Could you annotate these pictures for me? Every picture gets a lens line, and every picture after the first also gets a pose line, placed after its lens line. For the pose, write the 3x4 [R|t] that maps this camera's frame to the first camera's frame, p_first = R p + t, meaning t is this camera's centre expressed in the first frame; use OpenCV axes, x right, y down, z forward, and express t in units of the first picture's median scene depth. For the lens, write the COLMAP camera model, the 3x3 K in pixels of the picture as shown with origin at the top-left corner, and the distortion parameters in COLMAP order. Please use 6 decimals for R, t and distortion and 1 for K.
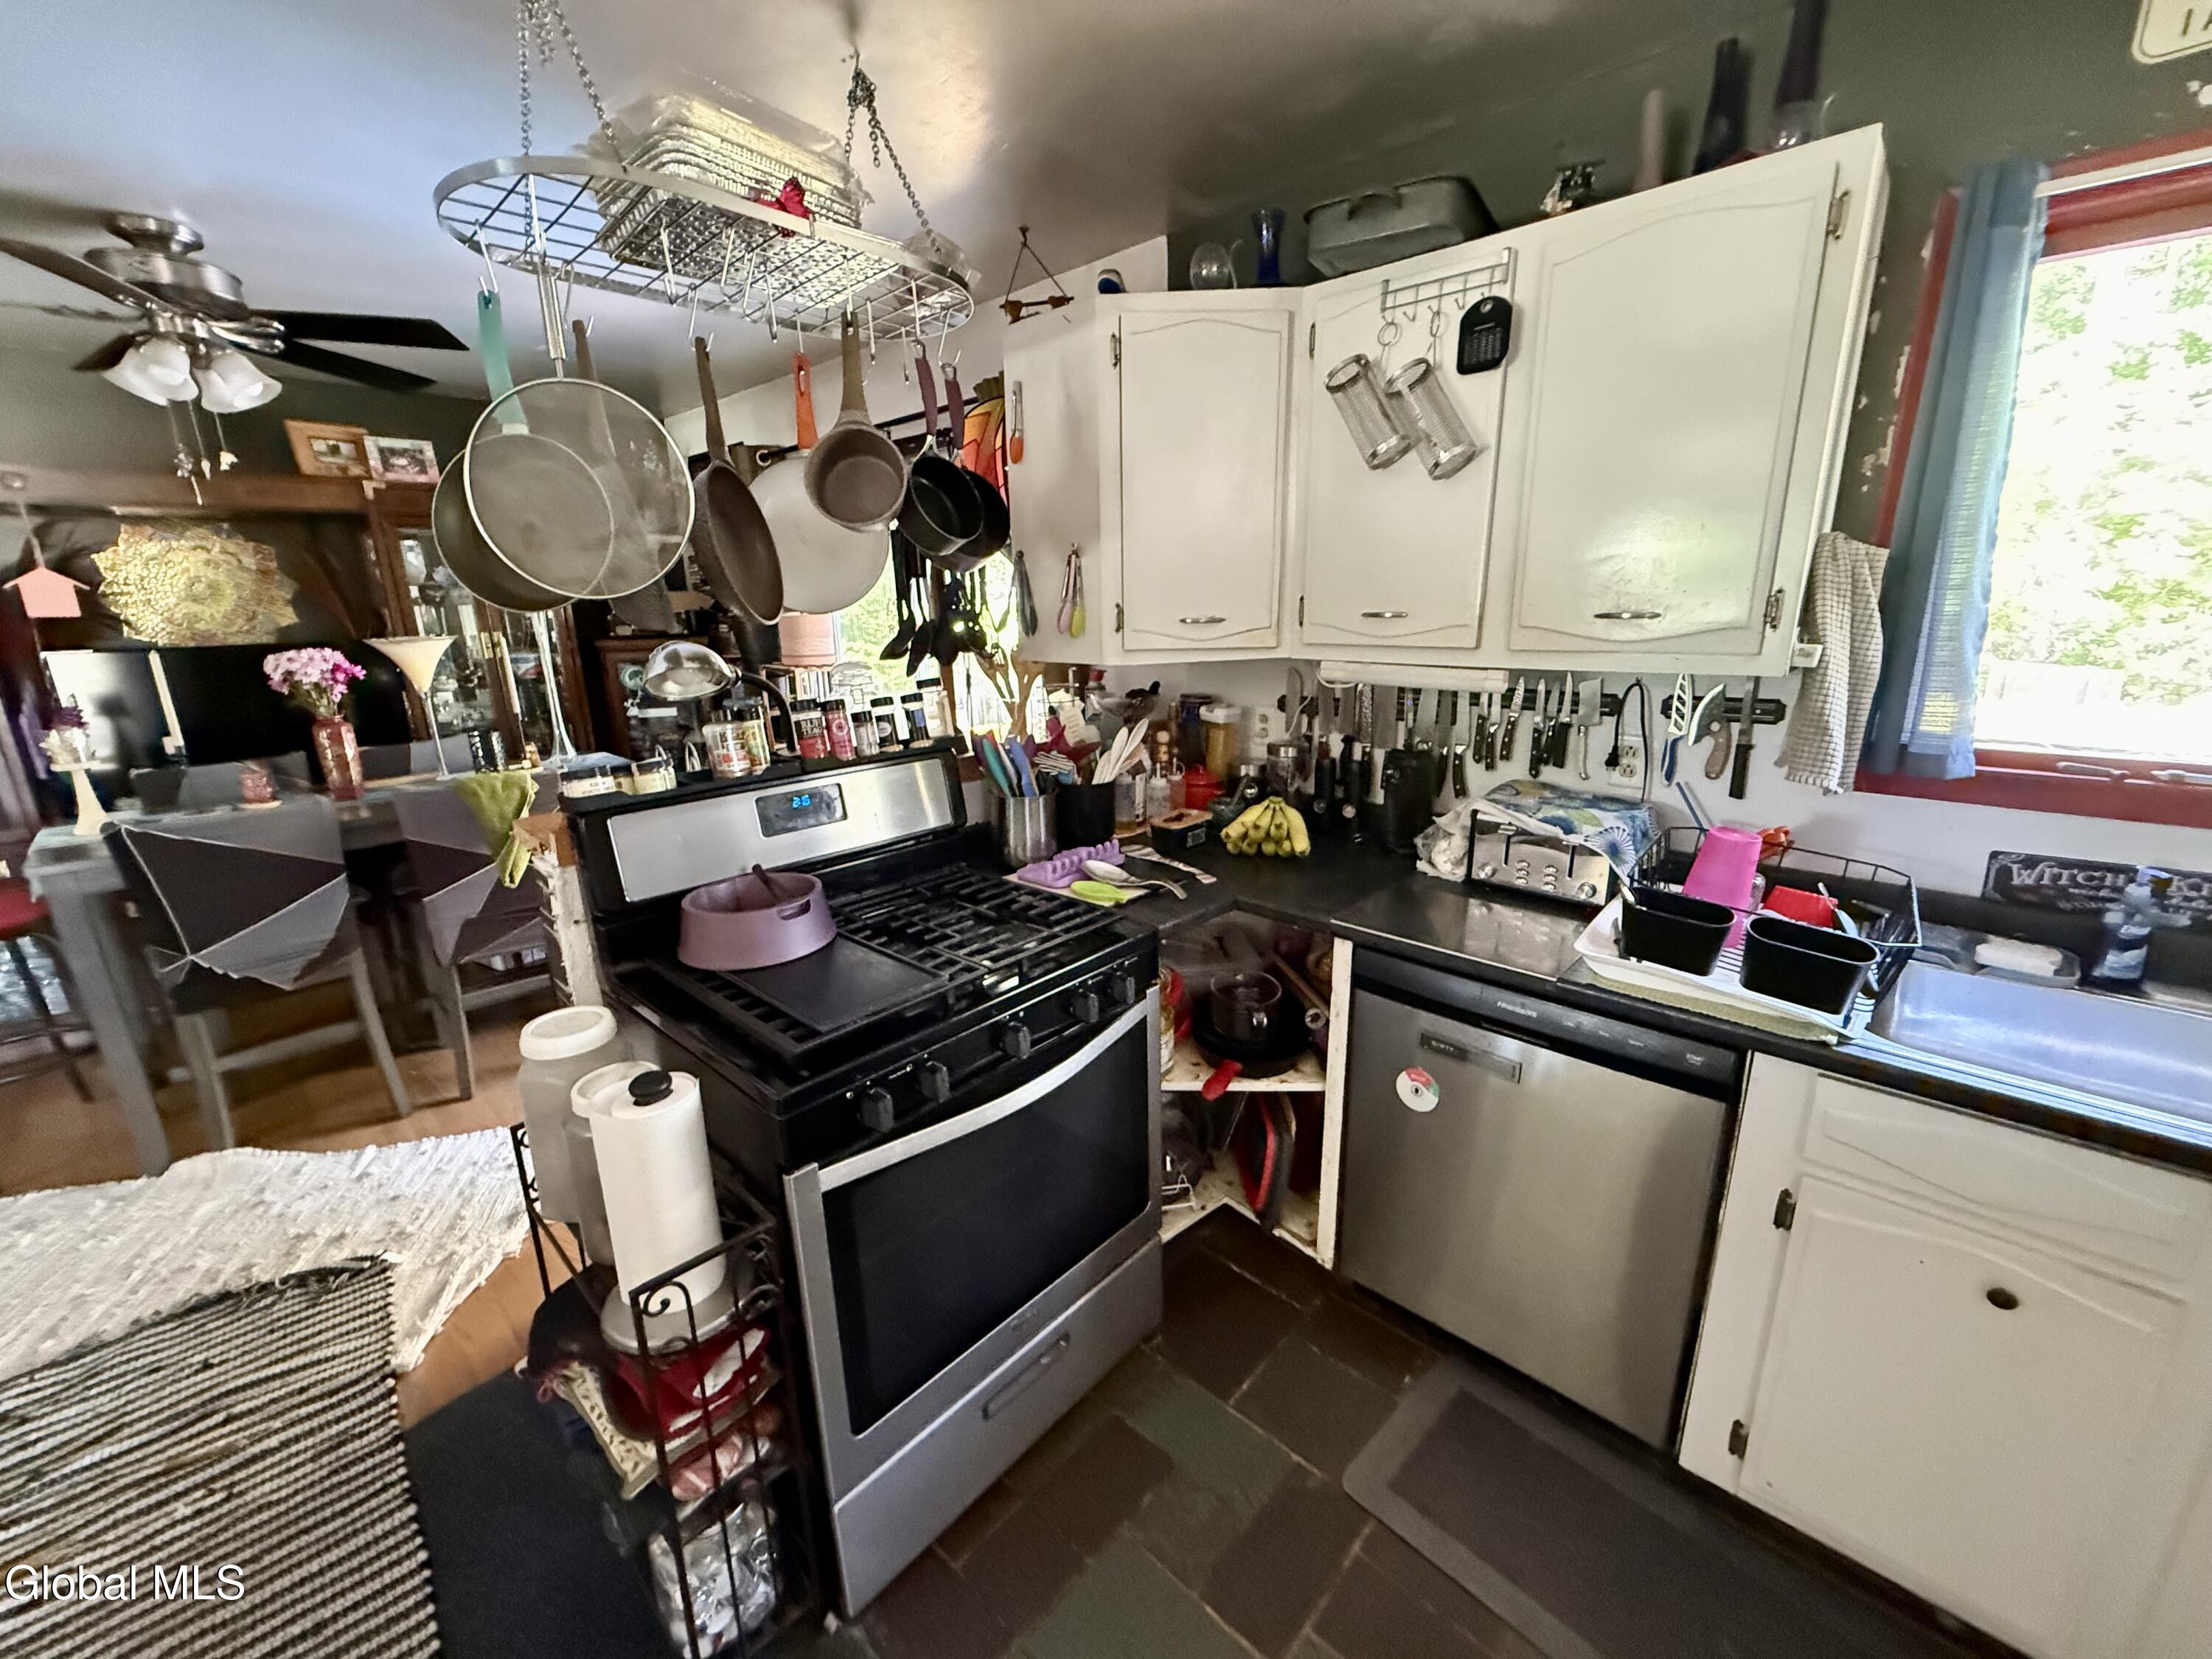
lens RADIAL K [[880.6, 0, 1095.6], [0, 880.6, 826.9], [0, 0, 1]] dist [-0.001099, 0.000297]
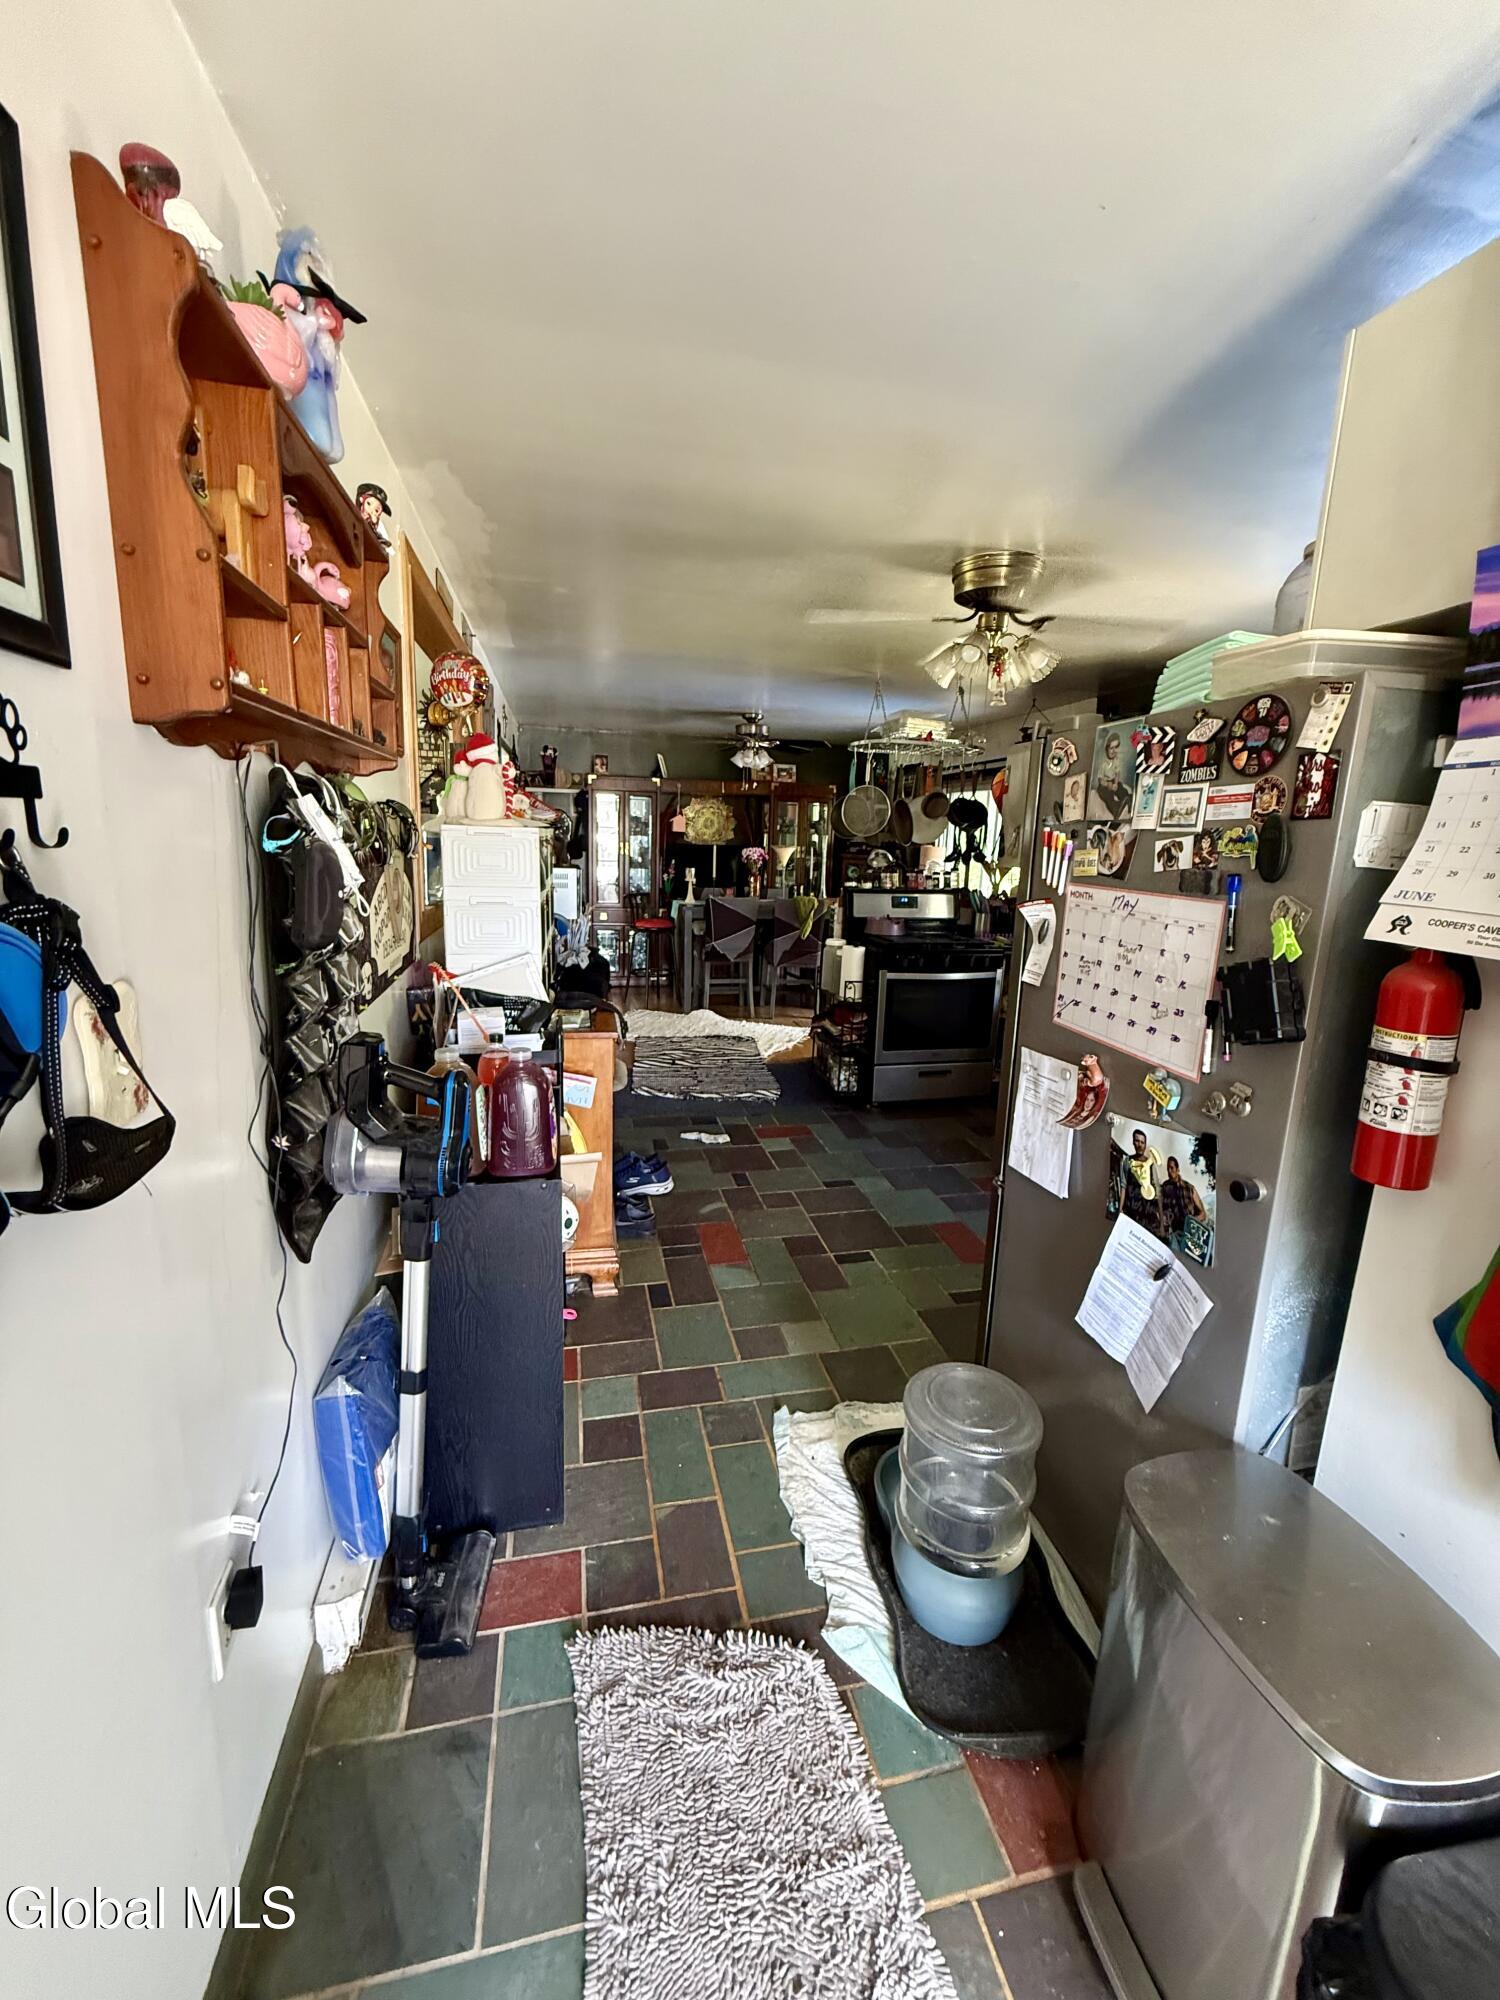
lens RADIAL K [[792.3, 0, 748.9], [0, 792.3, 995.0], [0, 0, 1]] dist [-0.003097, 0.001068]
pose [[0.831156, 0.157481, -0.533272, 0.756135], [-0.190116, 0.981741, -0.006396, 0.418243], [0.522527, 0.106700, 0.845920, -1.636804]]
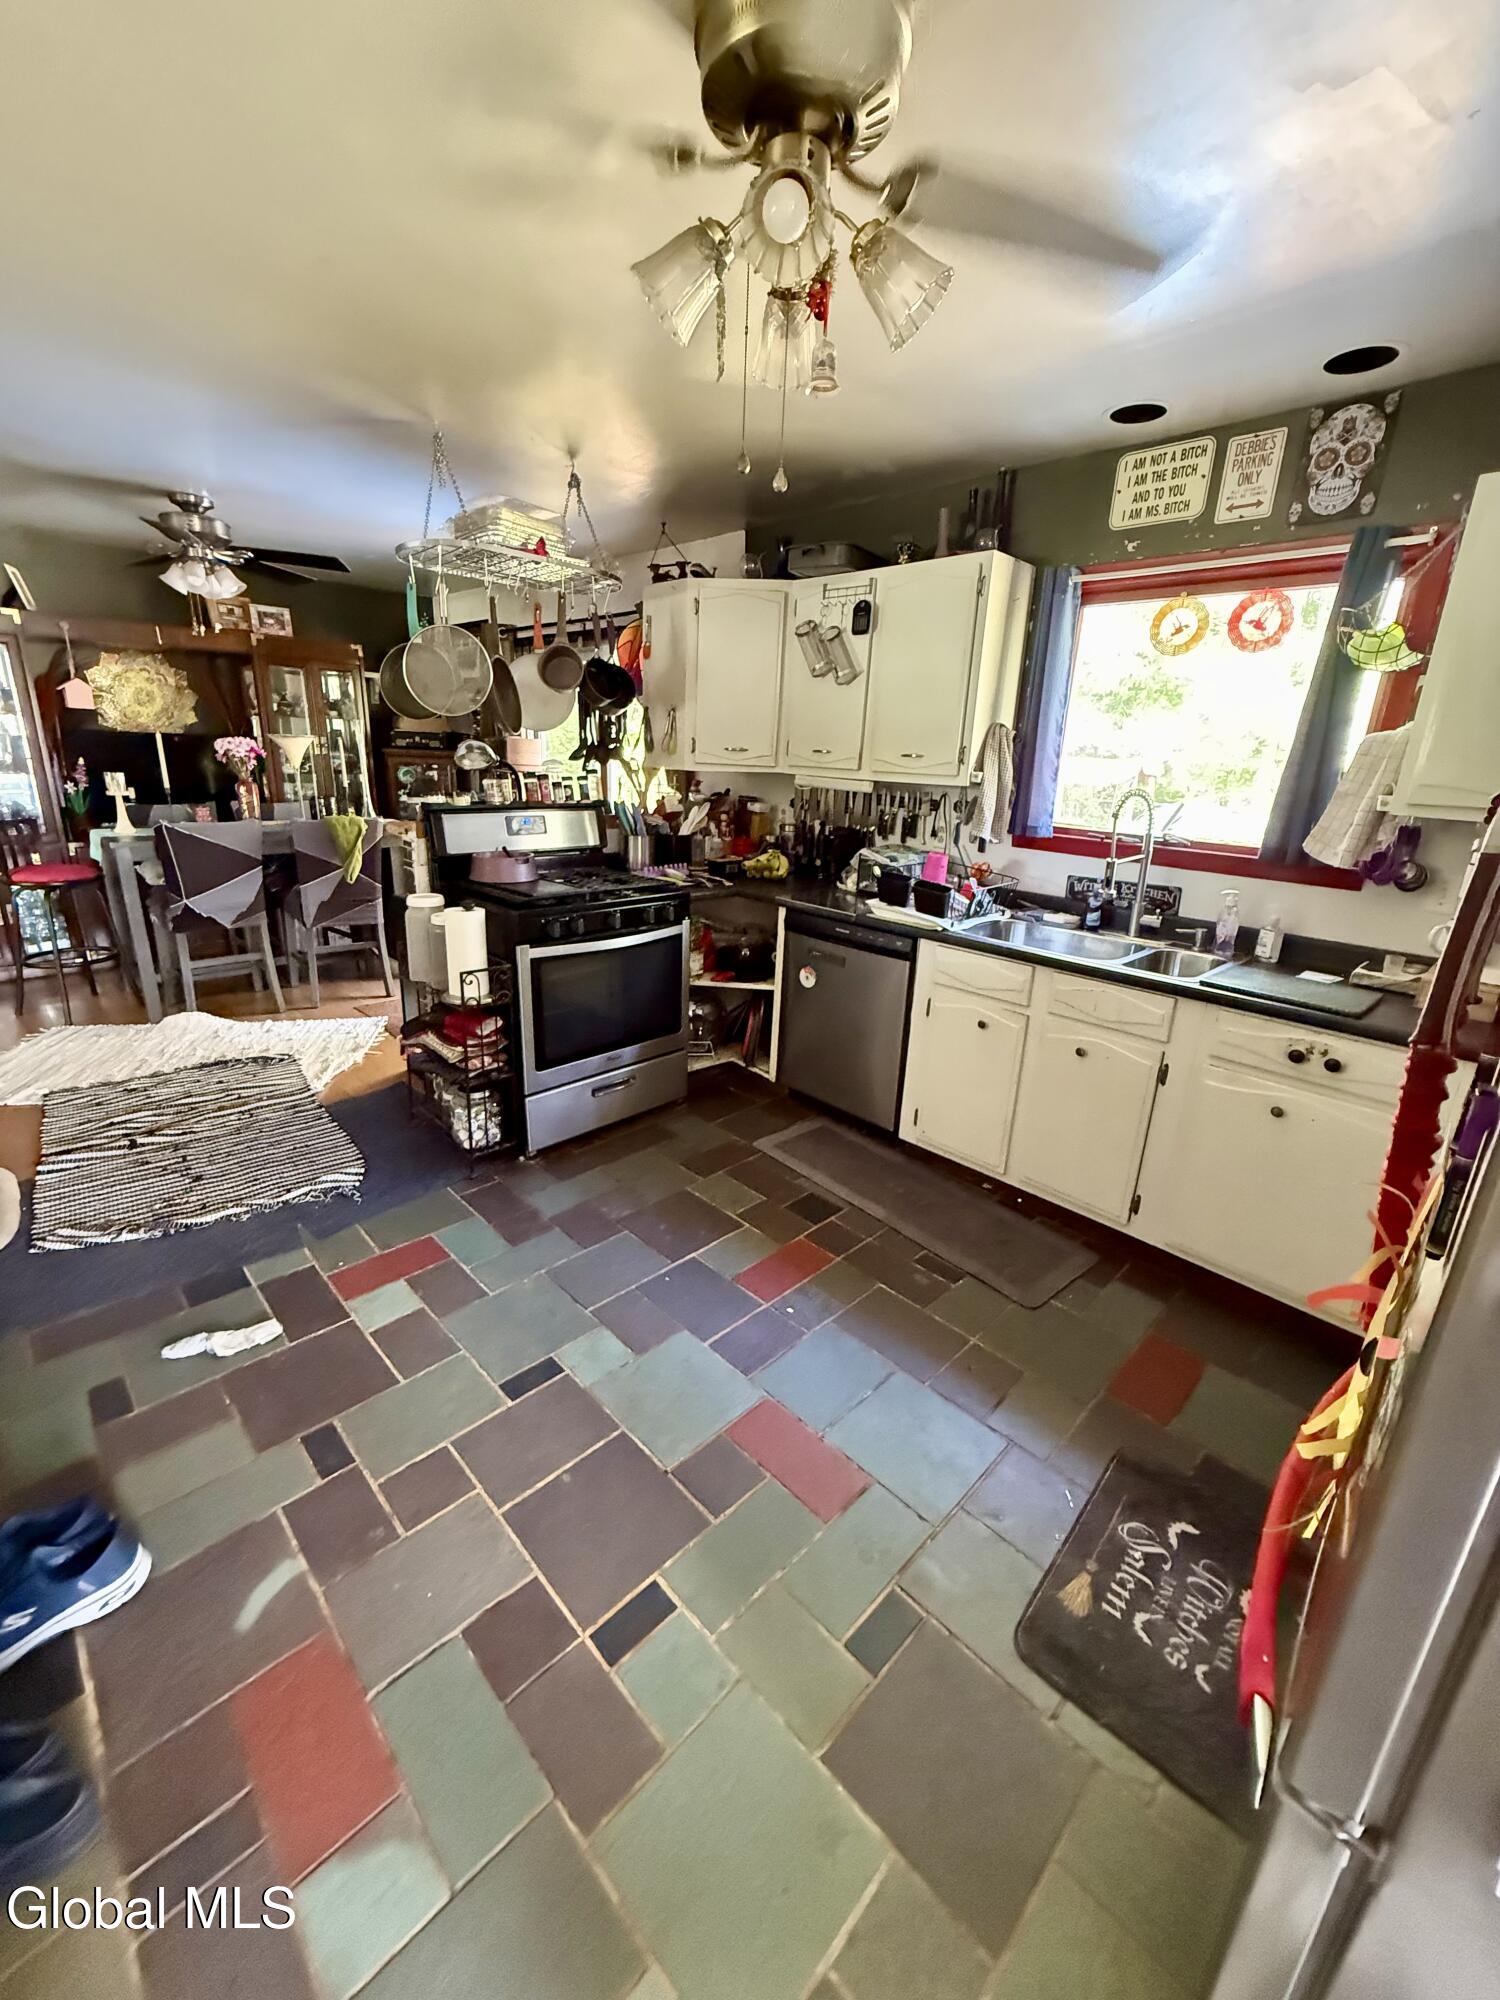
lens RADIAL K [[792.3, 0, 748.9], [0, 792.3, 995.0], [0, 0, 1]] dist [-0.003097, 0.001068]
pose [[0.997463, 0.070304, -0.011223, 0.228150], [-0.069756, 0.996620, 0.043385, 0.246574], [0.014235, -0.042492, 0.998995, -0.829037]]
